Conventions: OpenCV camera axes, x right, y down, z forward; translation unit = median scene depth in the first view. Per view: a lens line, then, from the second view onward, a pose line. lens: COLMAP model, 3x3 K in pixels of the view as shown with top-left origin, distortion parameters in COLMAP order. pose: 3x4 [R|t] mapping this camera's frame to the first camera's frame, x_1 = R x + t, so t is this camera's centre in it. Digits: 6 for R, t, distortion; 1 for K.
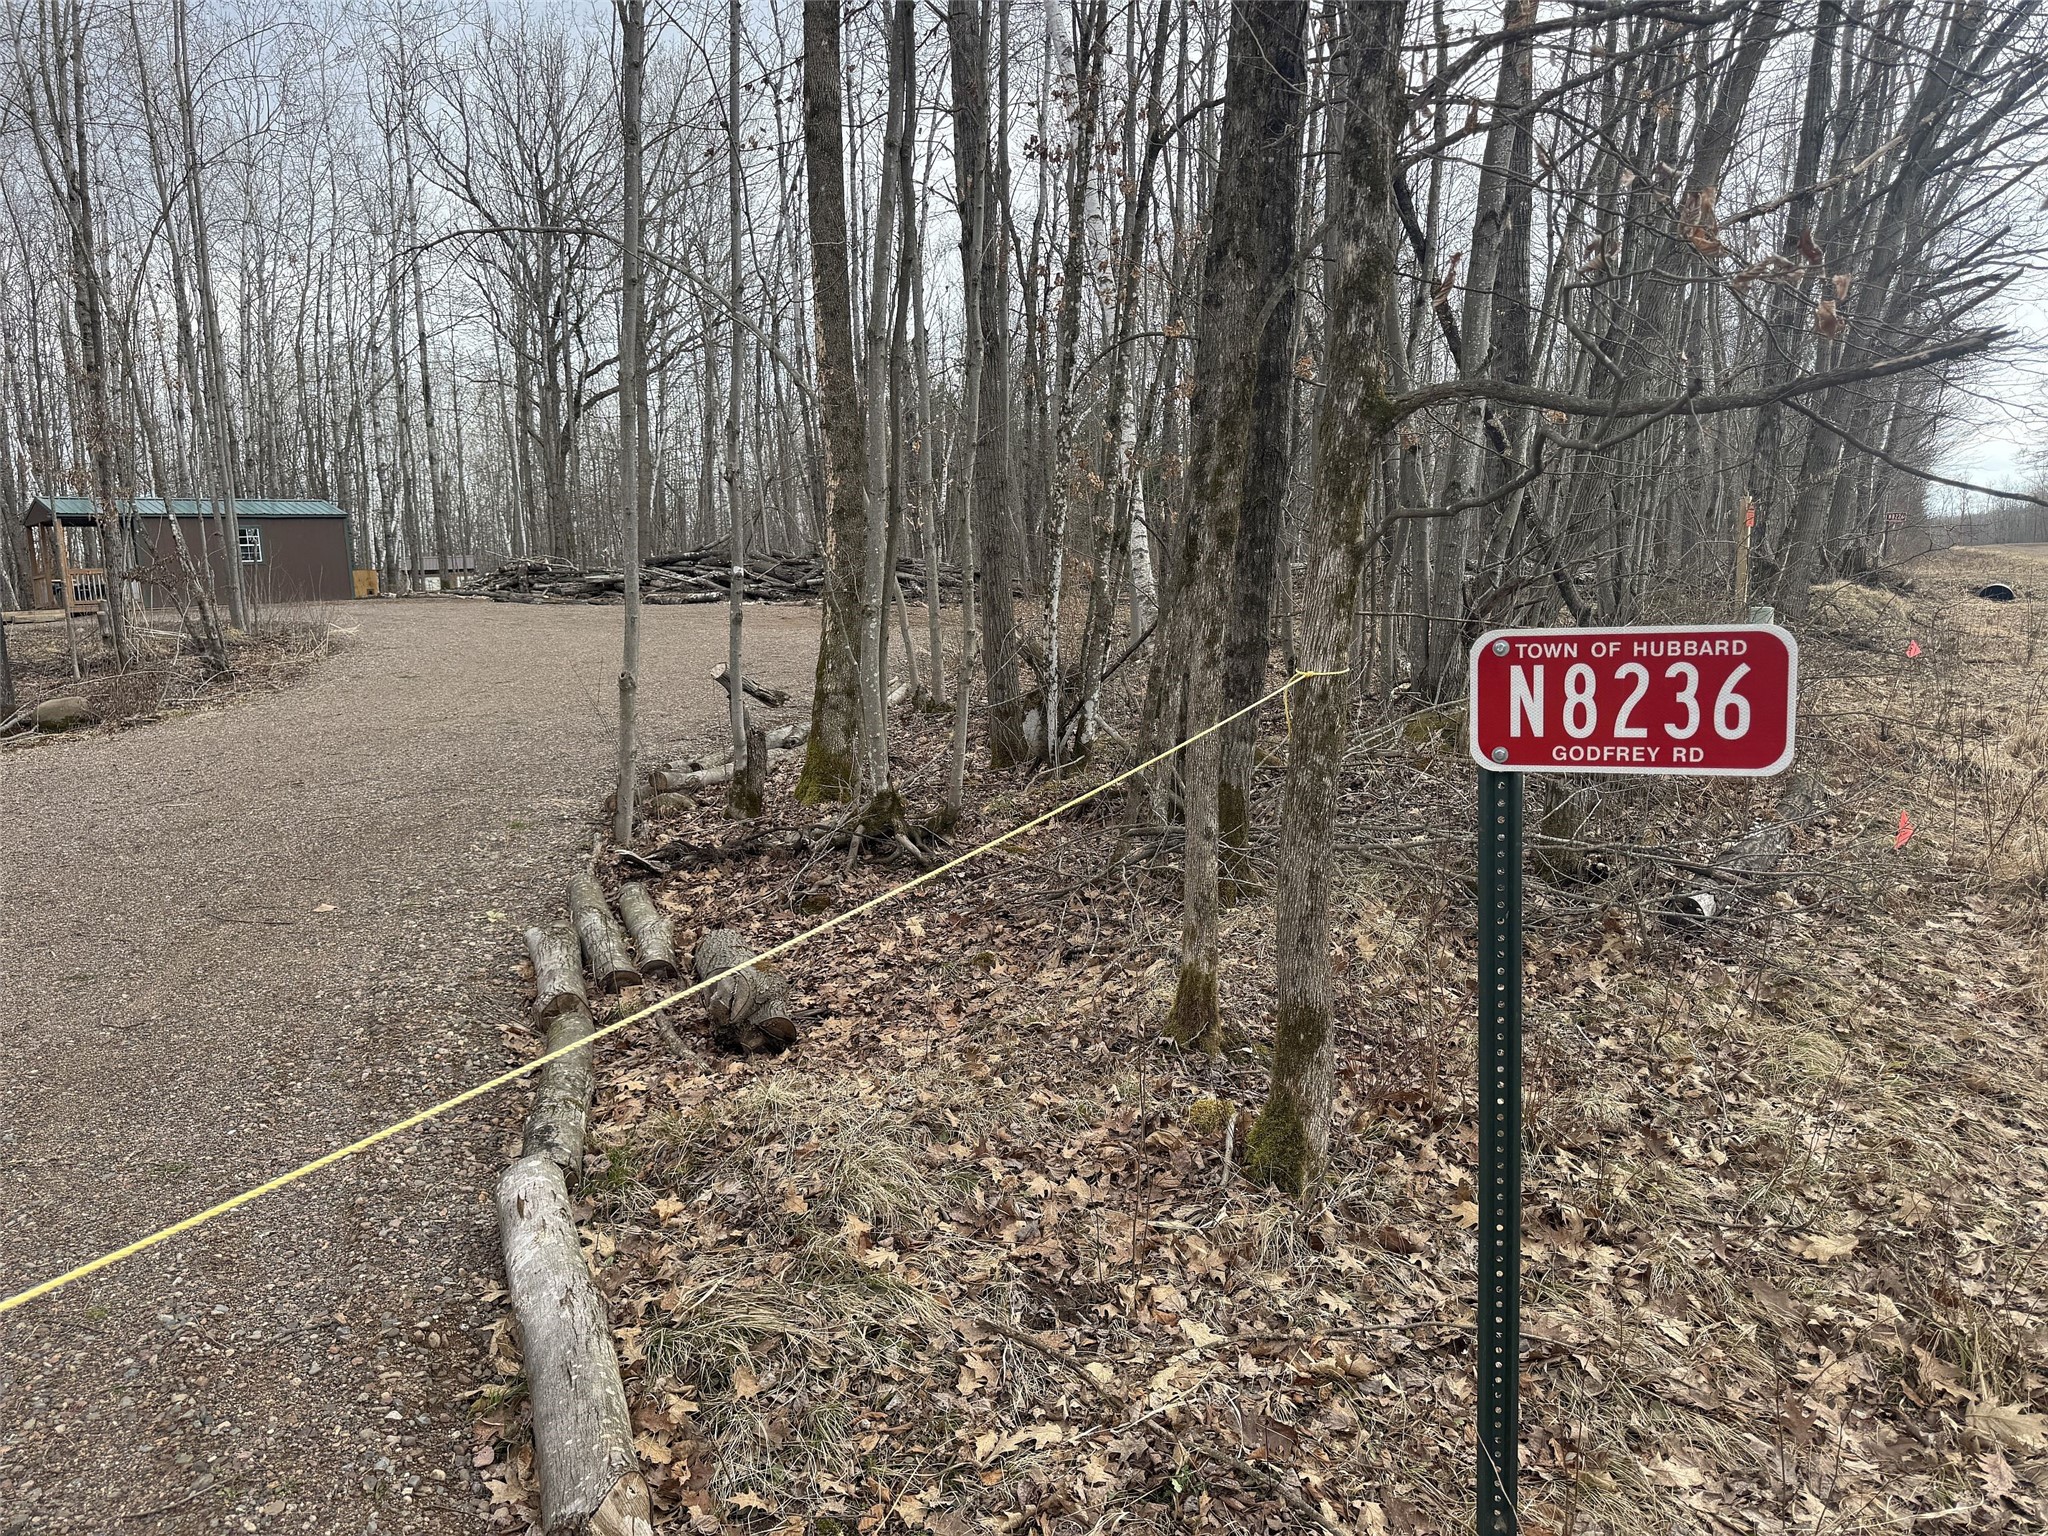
lens RADIAL K [[1476.3, 0, 1013.4], [0, 1476.3, 780.1], [0, 0, 1]] dist [0.026369, -0.012643]
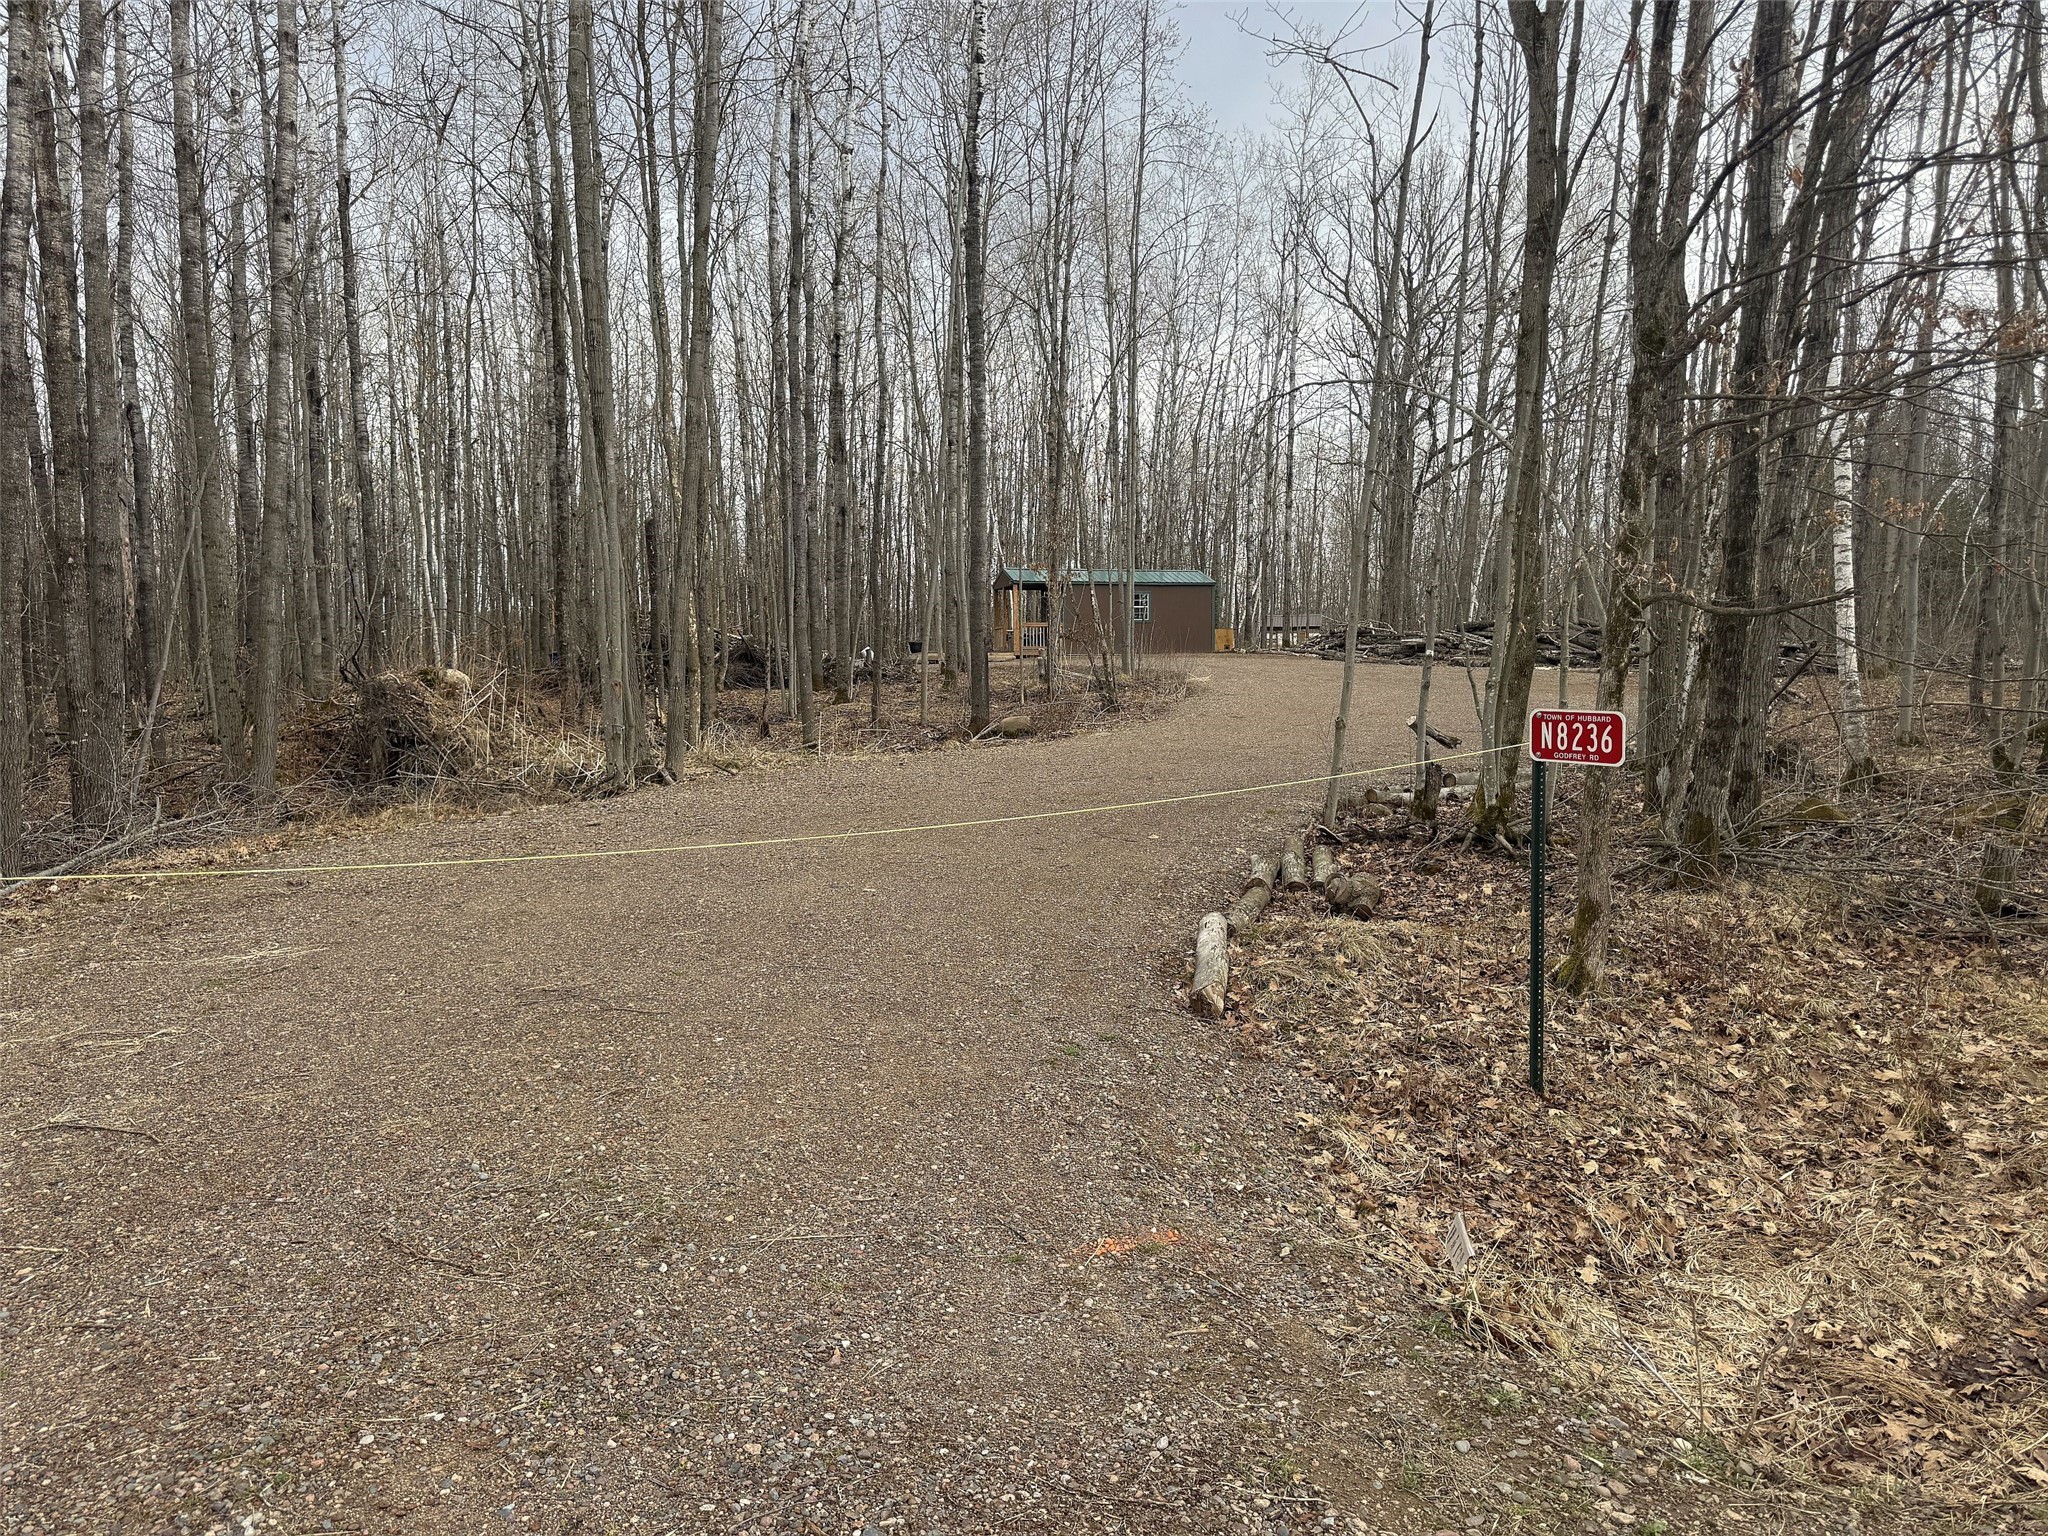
lens RADIAL K [[1476.3, 0, 1013.4], [0, 1476.3, 780.1], [0, 0, 1]] dist [0.026369, -0.012643]
pose [[0.848950, 0.083203, -0.521883, 0.066626], [-0.102685, 0.994678, -0.008460, 0.010734], [0.518401, 0.060772, 0.852975, -0.128728]]
